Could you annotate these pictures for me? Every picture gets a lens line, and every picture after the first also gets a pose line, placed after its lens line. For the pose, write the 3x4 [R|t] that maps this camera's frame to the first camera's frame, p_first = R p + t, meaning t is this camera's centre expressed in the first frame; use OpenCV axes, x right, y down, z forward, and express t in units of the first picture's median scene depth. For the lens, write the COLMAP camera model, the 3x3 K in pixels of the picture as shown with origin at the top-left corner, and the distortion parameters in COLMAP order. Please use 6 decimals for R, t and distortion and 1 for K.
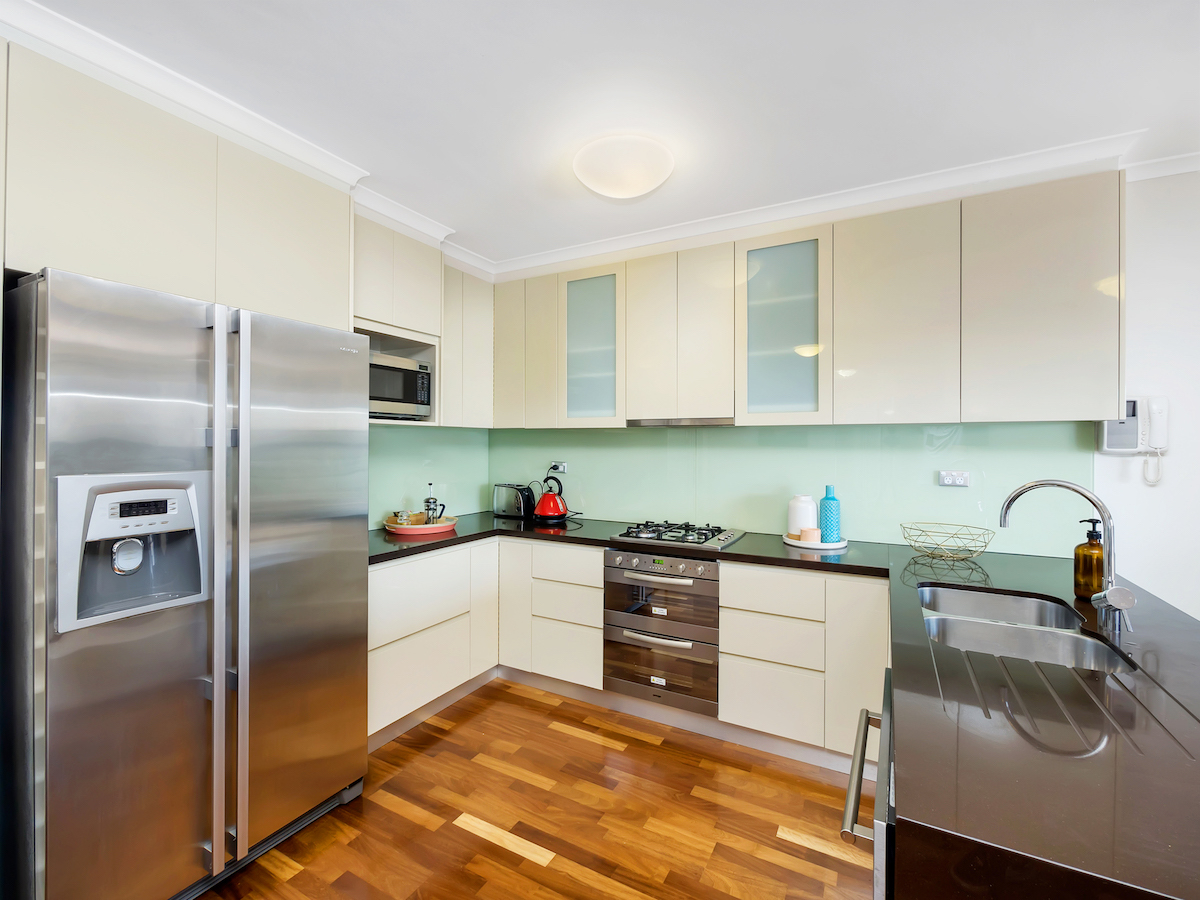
lens RADIAL K [[522.2, 0, 589.2], [0, 522.2, 442.1], [0, 0, 1]] dist [0.003421, 0.000499]
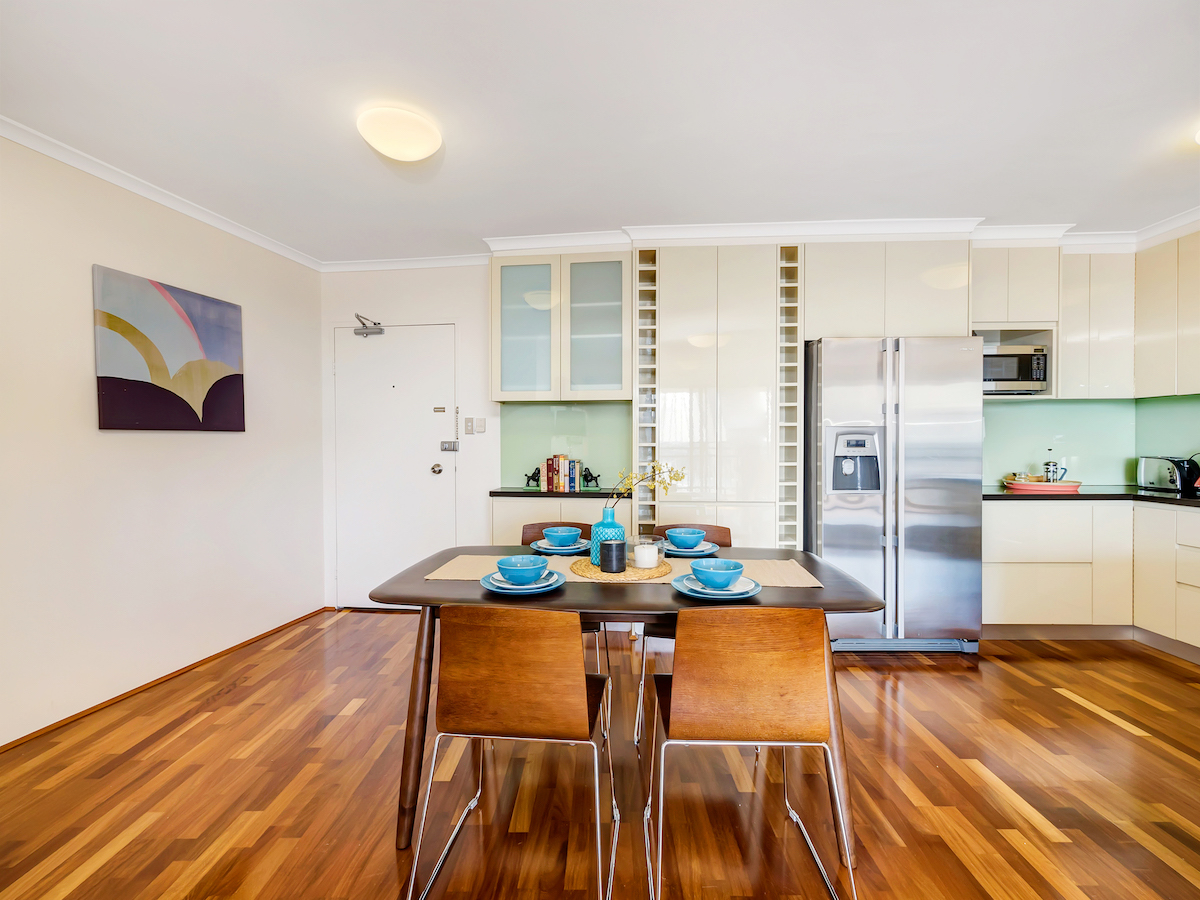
lens RADIAL K [[522.2, 0, 589.2], [0, 522.2, 442.1], [0, 0, 1]] dist [0.003421, 0.000499]
pose [[0.471285, 0.007029, -0.881953, 0.257052], [0.011642, 0.999832, 0.014189, 0.038854], [0.881904, -0.016955, 0.471124, -0.480370]]
